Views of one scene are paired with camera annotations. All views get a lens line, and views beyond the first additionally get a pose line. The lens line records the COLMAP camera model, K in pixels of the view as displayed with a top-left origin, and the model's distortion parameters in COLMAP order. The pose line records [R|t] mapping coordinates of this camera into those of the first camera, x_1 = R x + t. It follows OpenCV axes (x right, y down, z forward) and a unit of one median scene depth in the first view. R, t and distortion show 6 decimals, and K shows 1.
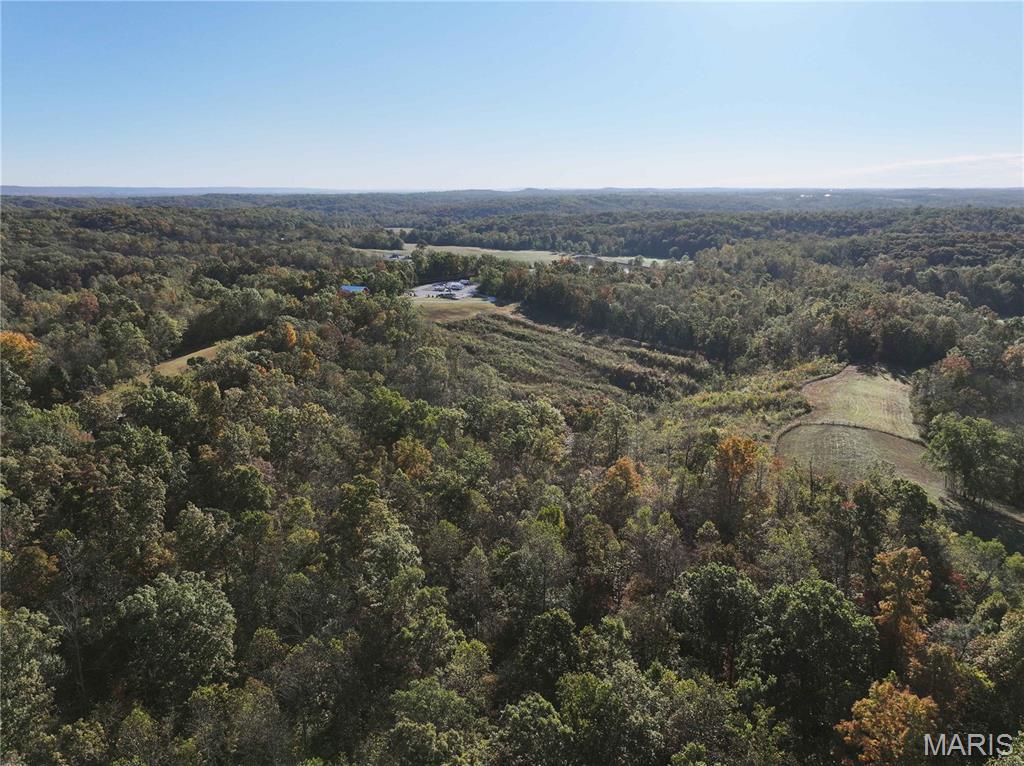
lens RADIAL K [[721.1, 0, 516.2], [0, 721.1, 380.2], [0, 0, 1]] dist [-0.005339, 0.024592]
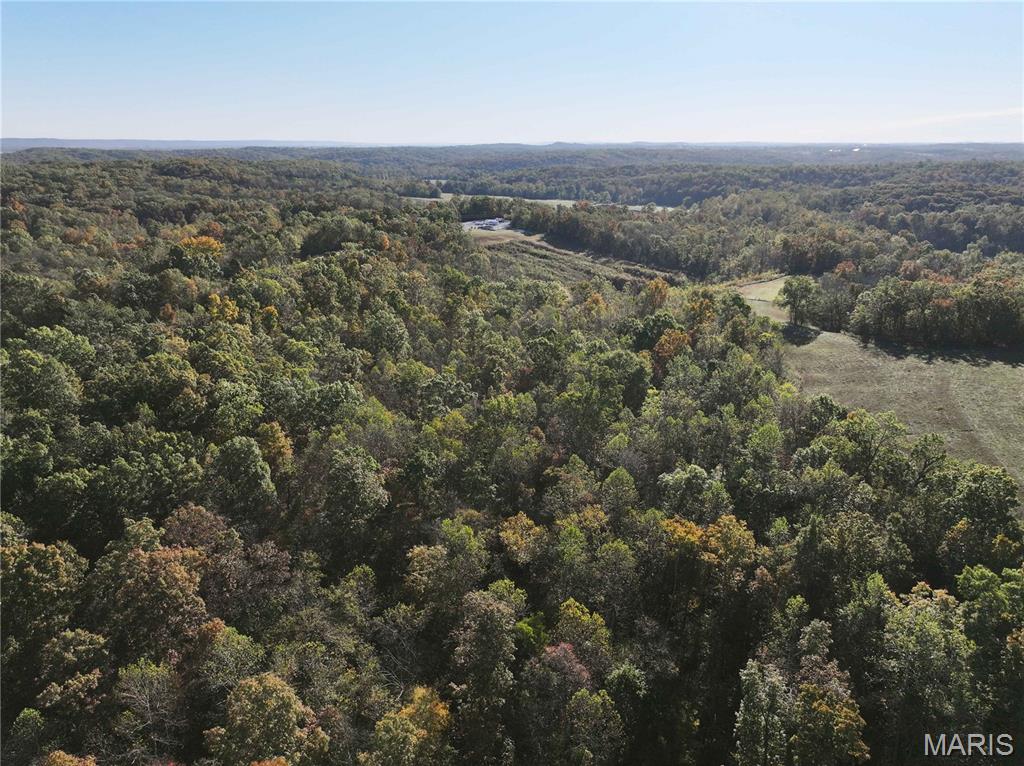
lens RADIAL K [[721.1, 0, 516.2], [0, 721.1, 380.2], [0, 0, 1]] dist [-0.005339, 0.024592]
pose [[0.999245, 0.014498, -0.036036, 0.002619], [-0.012354, 0.998180, 0.059019, 0.031765], [0.036826, -0.058530, 0.997606, -0.117335]]
